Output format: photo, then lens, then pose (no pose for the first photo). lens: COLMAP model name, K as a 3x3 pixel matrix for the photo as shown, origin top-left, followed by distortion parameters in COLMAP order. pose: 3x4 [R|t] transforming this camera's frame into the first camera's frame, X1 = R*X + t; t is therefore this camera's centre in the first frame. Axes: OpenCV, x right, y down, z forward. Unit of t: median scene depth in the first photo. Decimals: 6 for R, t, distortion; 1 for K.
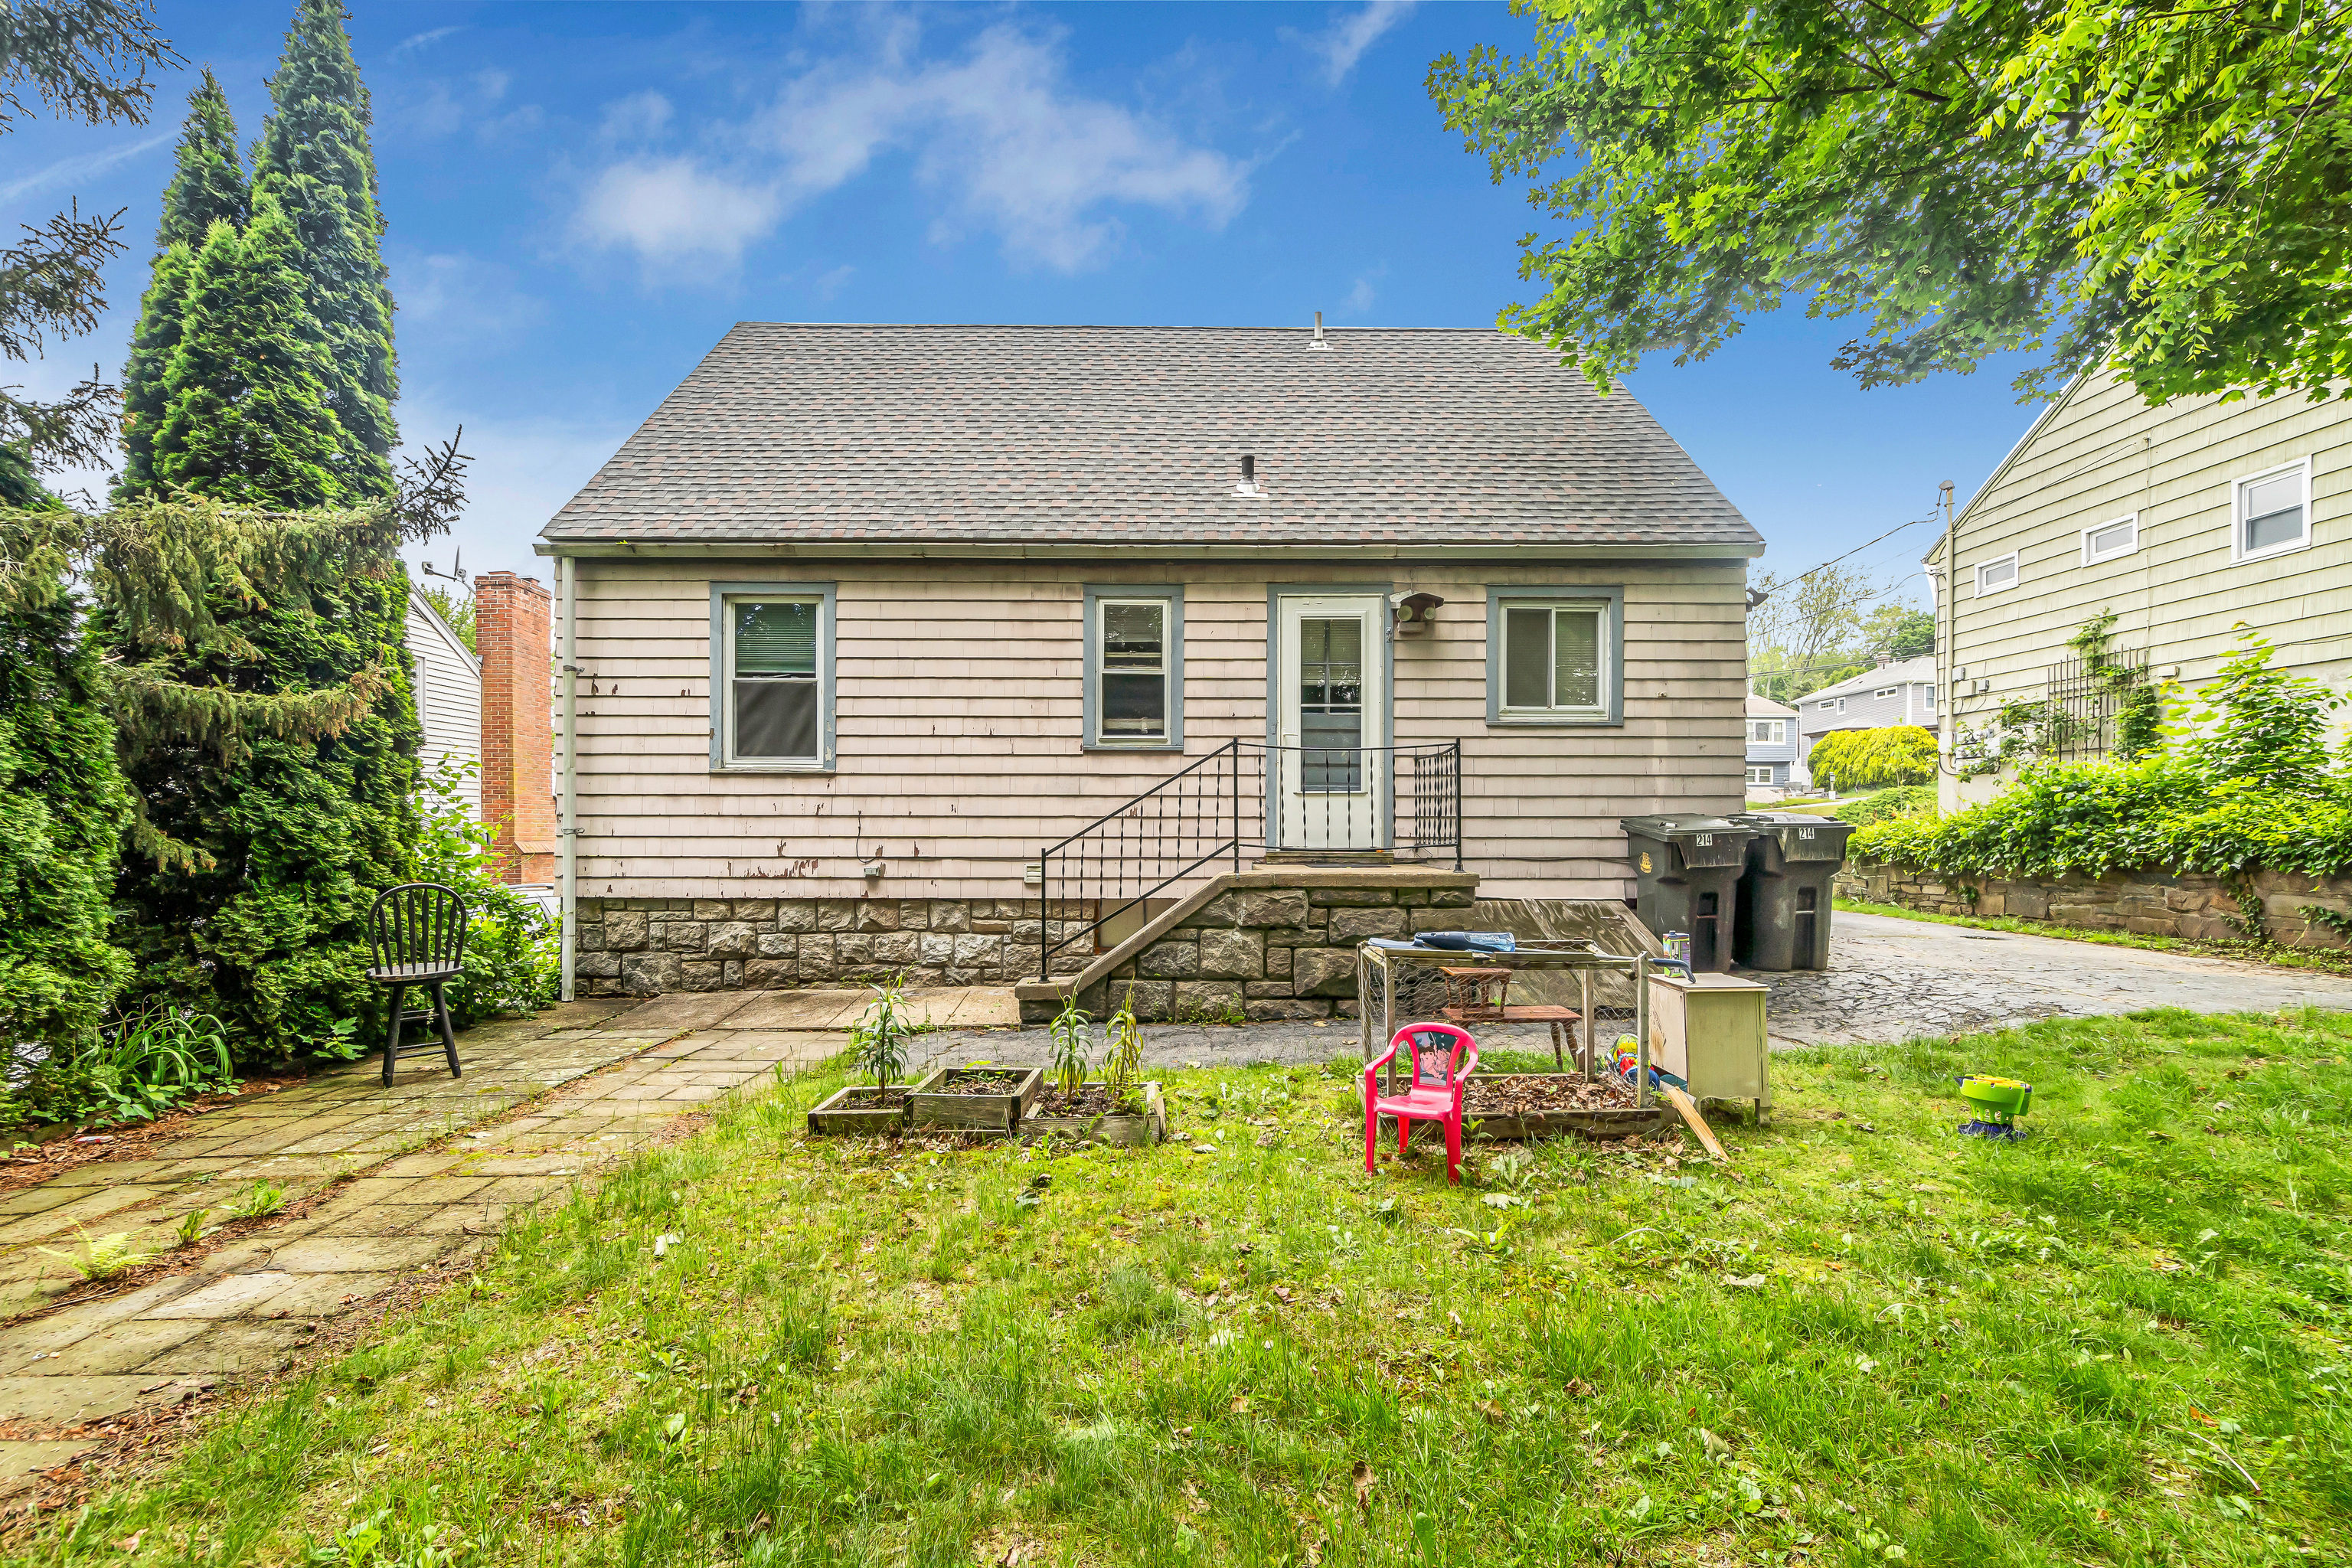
lens RADIAL K [[1026.8, 0, 1163.1], [0, 1026.8, 831.4], [0, 0, 1]] dist [-0.006017, 0.000858]
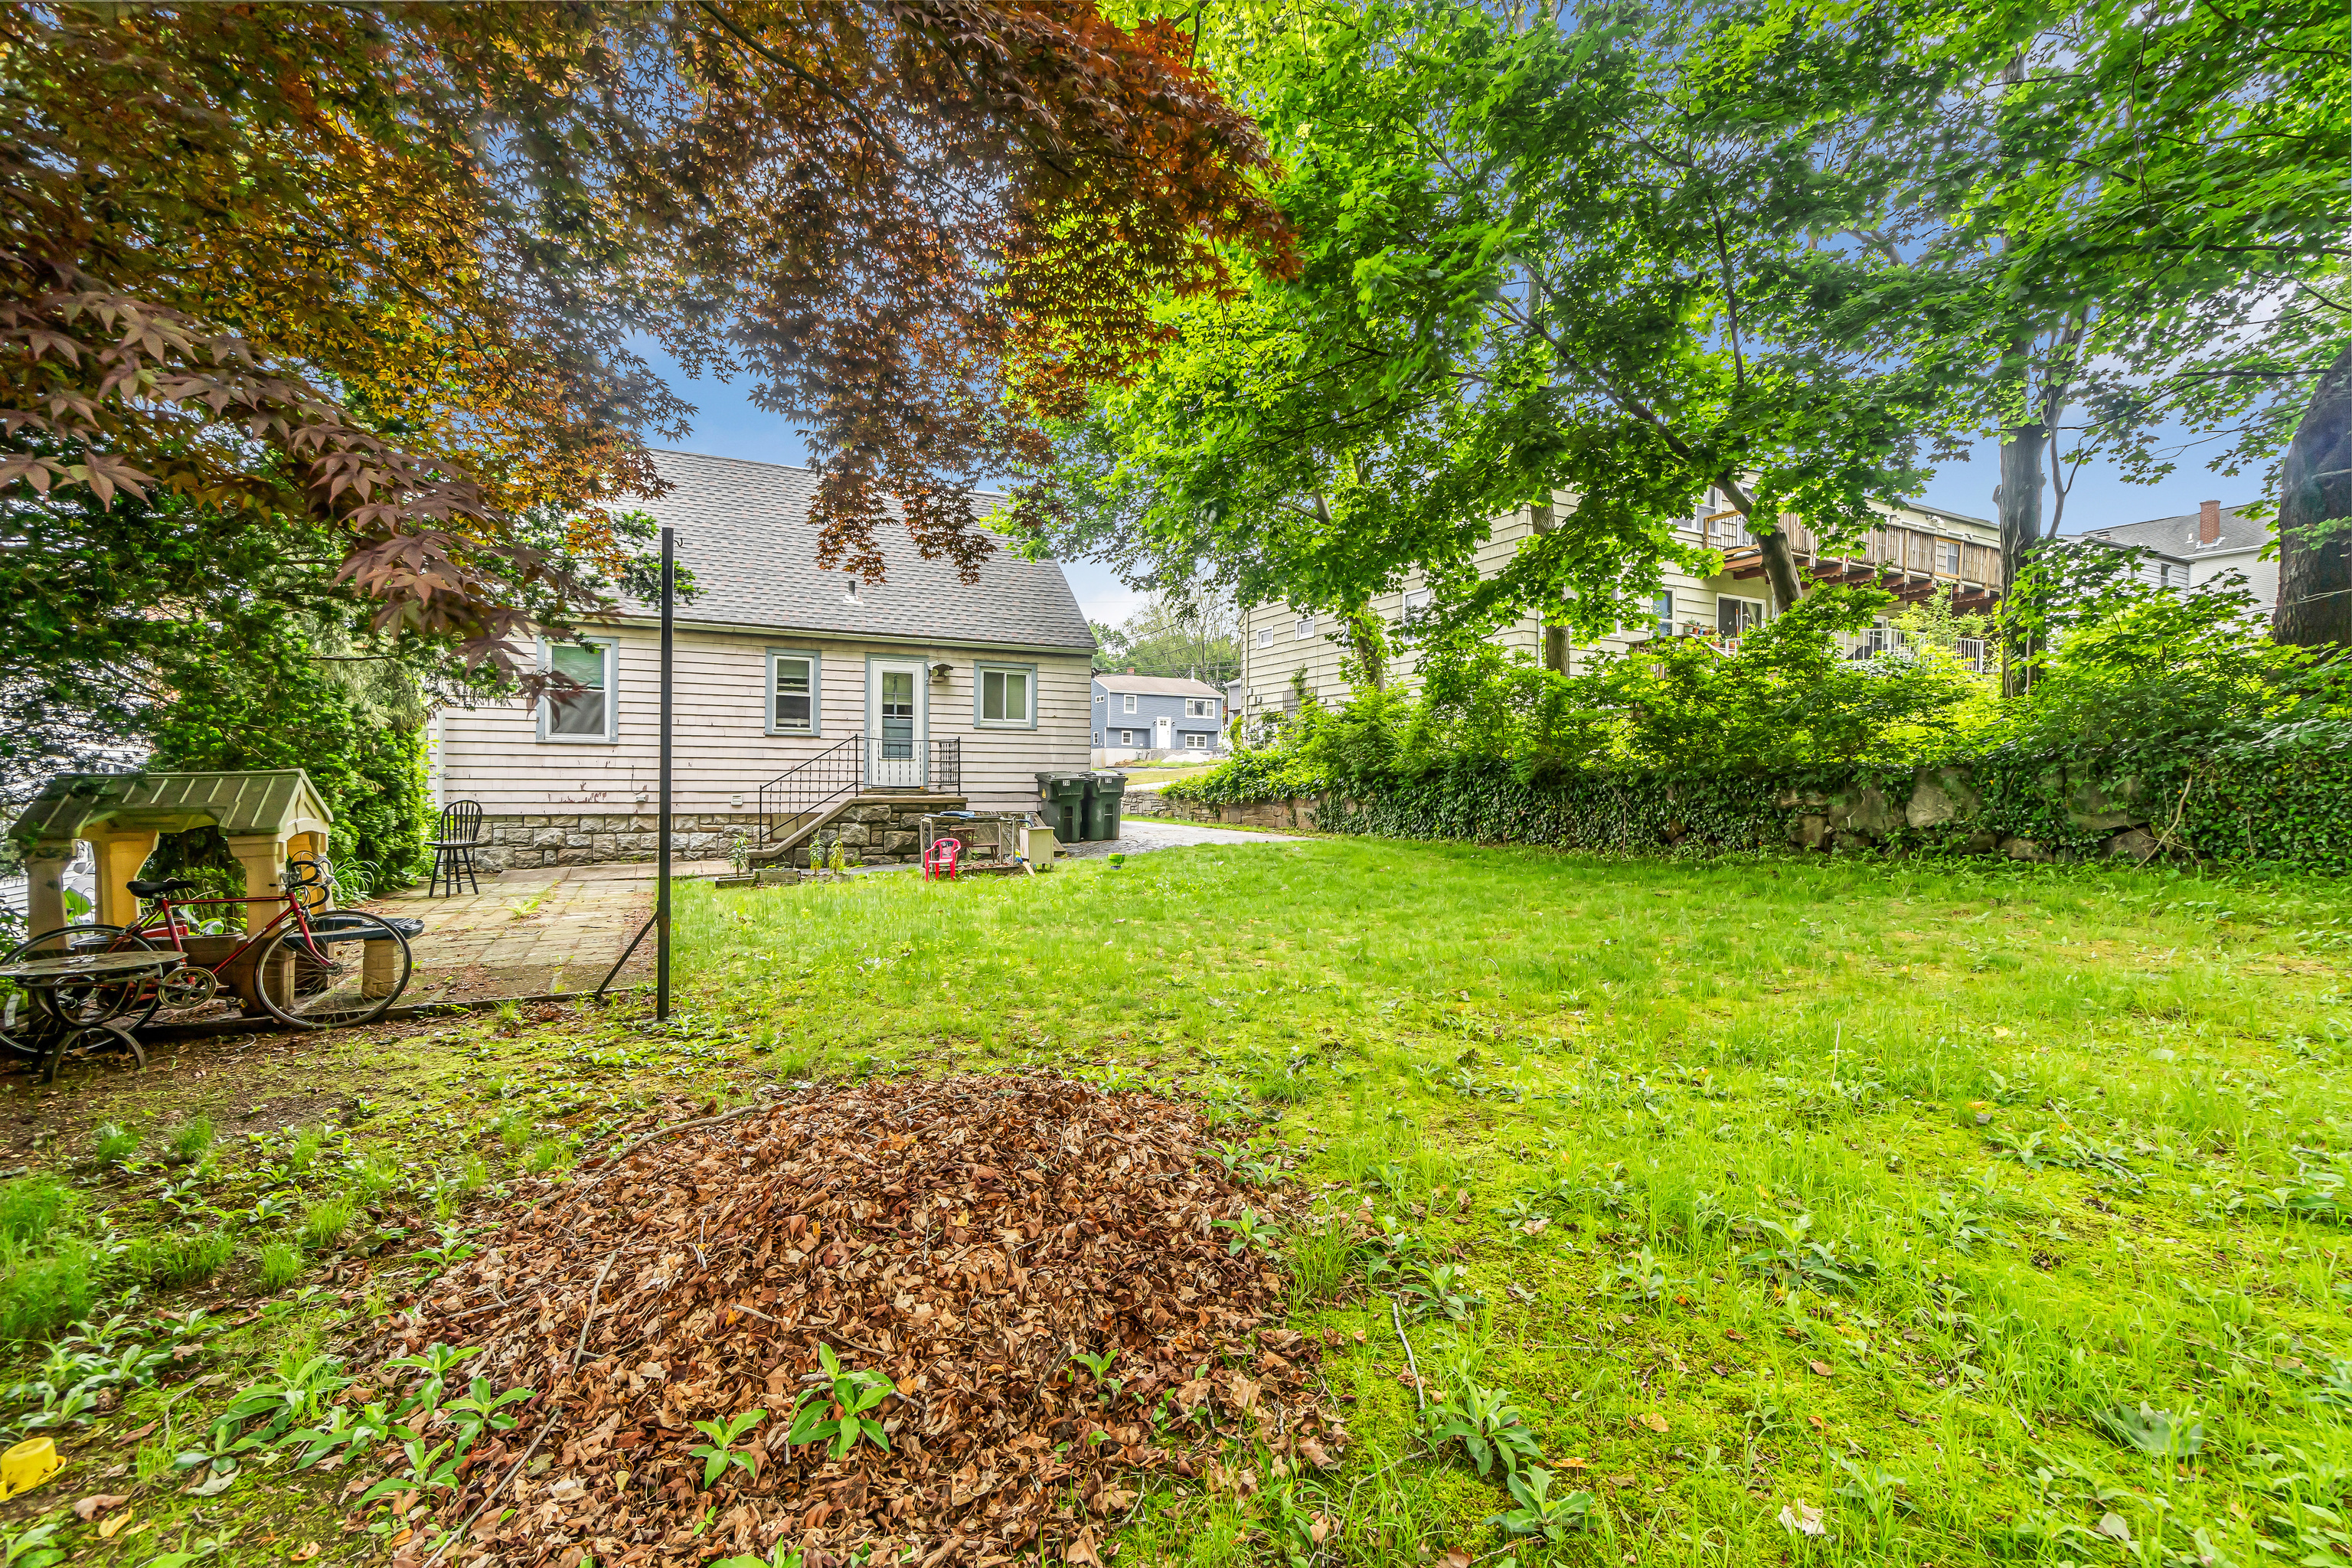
lens RADIAL K [[1026.8, 0, 1173.0], [0, 1026.8, 780.9], [0, 0, 1]] dist [-0.006017, 0.000858]
pose [[0.890299, 0.005453, 0.455344, -0.271061], [-0.003785, 0.999982, -0.004575, 0.012135], [-0.455361, 0.002349, 0.890304, -1.033656]]
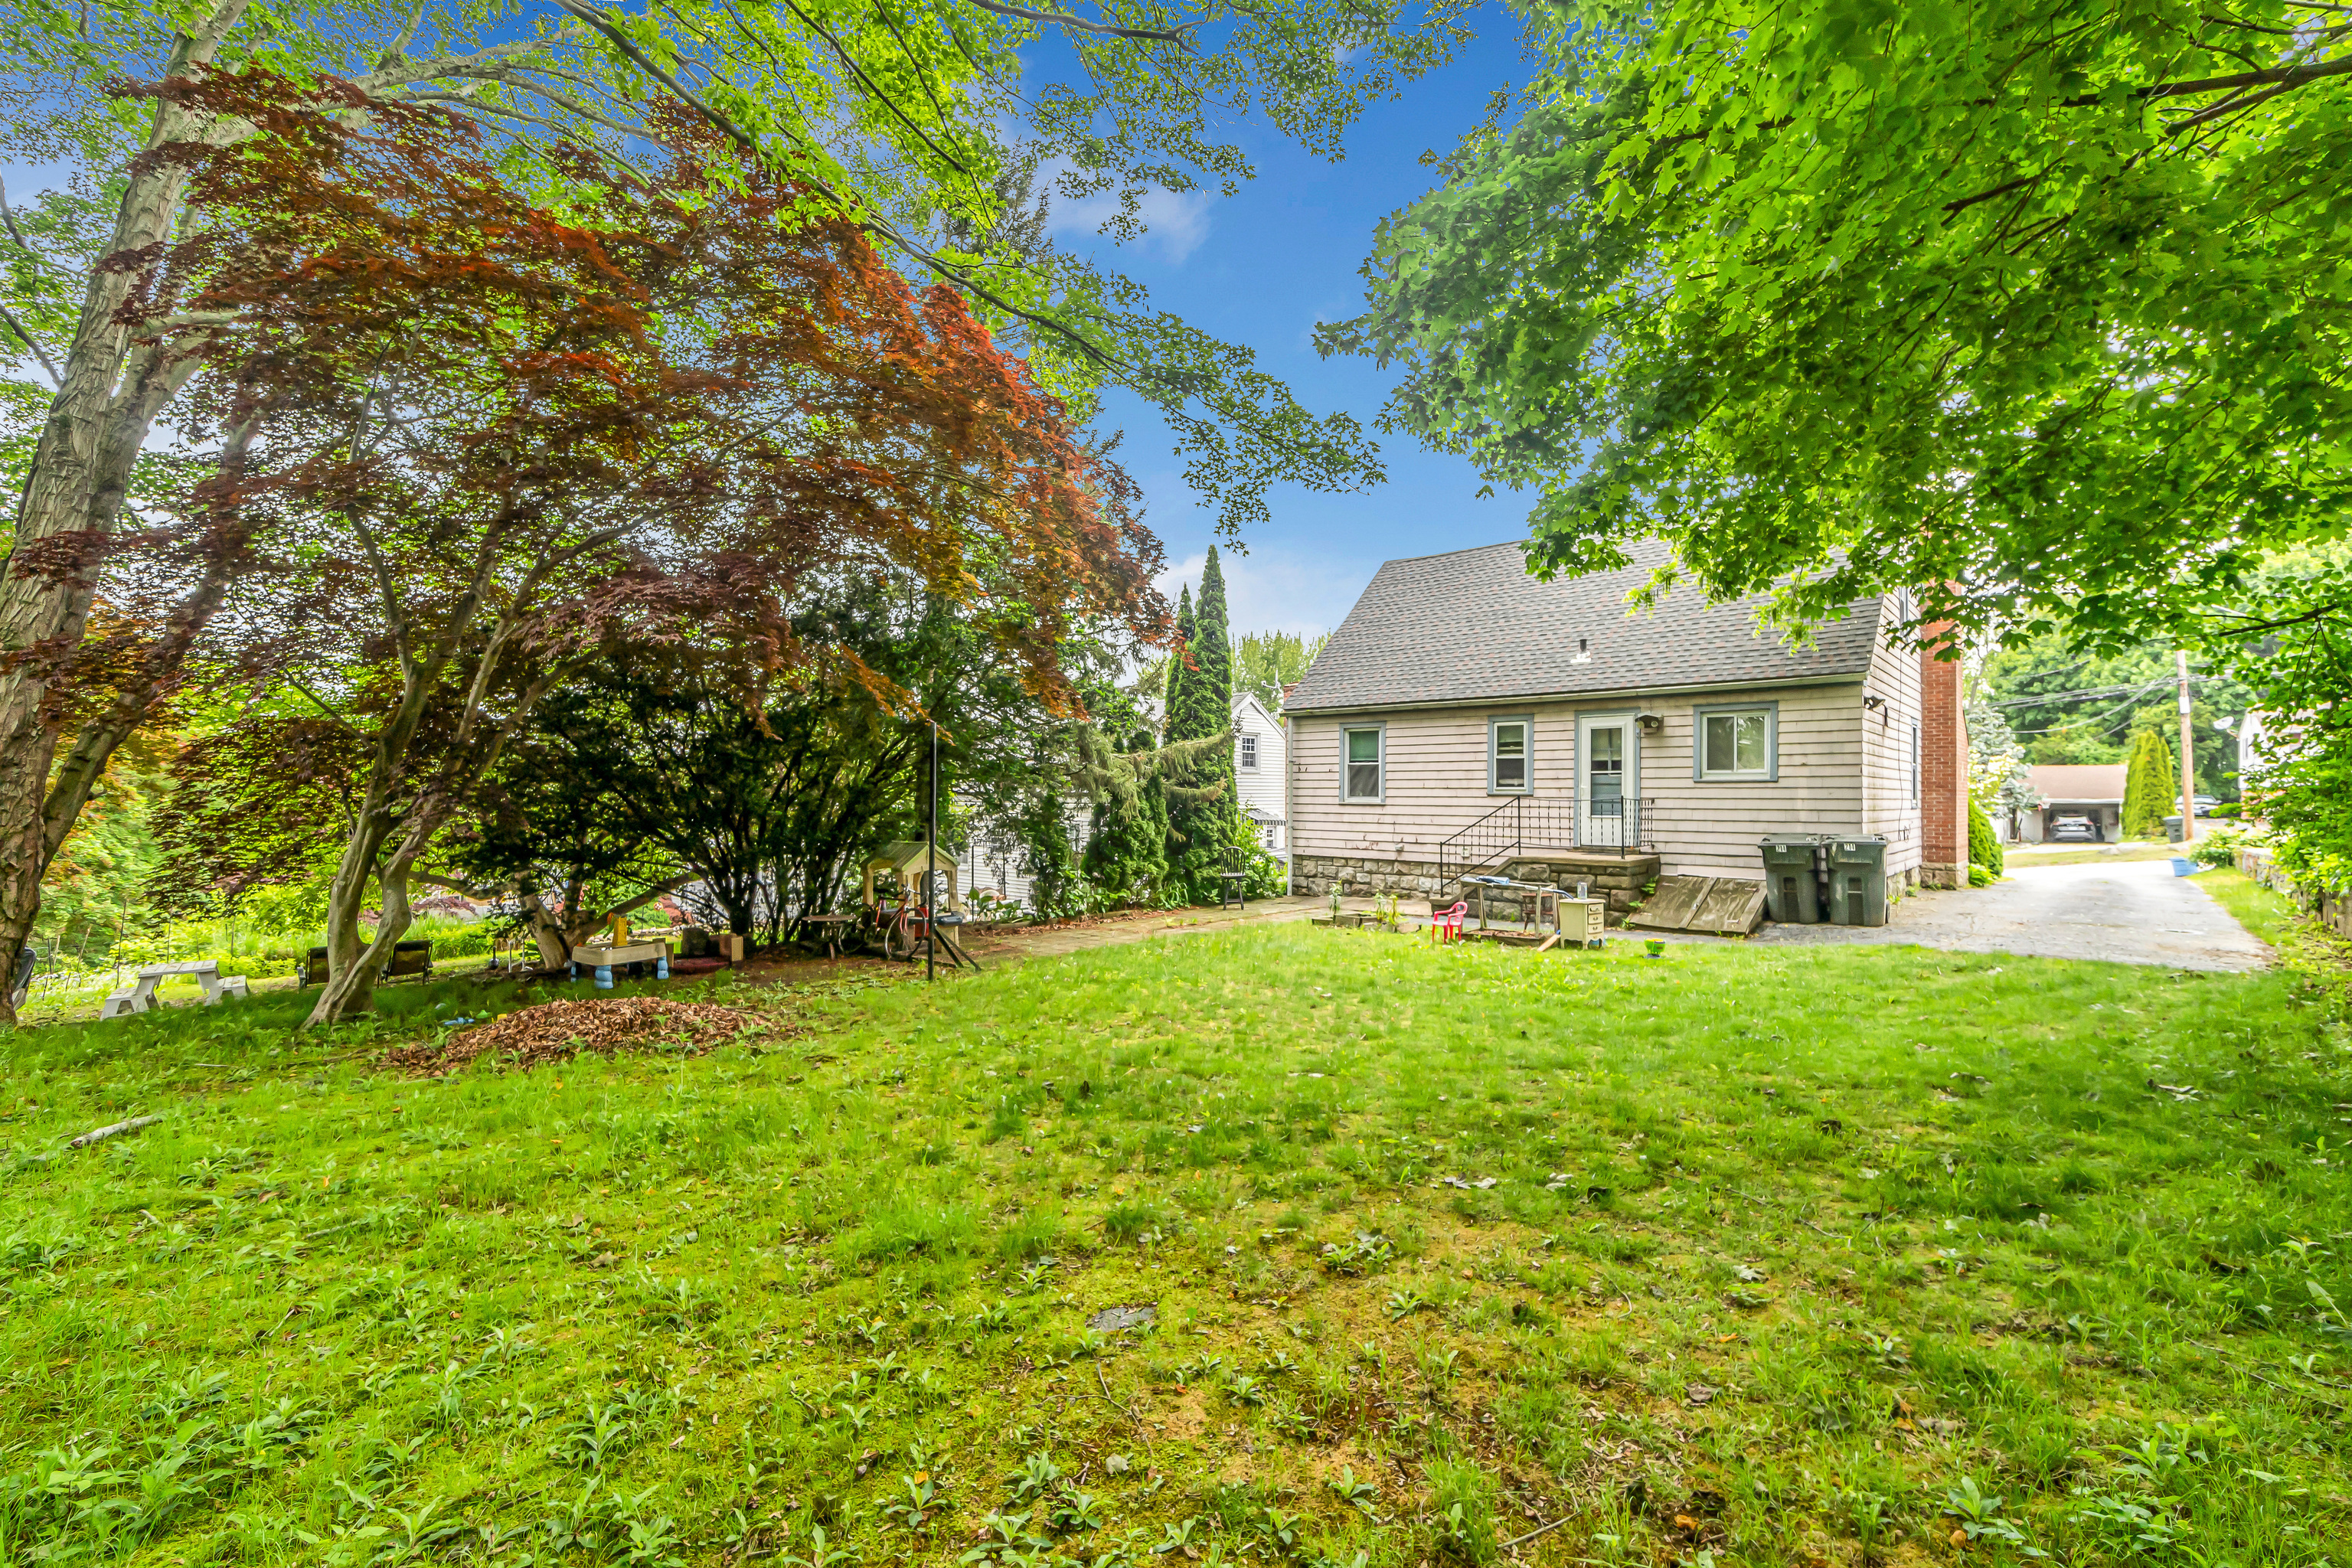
lens RADIAL K [[1026.8, 0, 1176.2], [0, 1026.8, 786.7], [0, 0, 1]] dist [-0.006017, 0.000858]
pose [[0.728380, -0.002543, -0.685169, 0.911809], [-0.006646, 0.999920, -0.010776, -0.068960], [0.685141, 0.012403, 0.728305, -0.990365]]
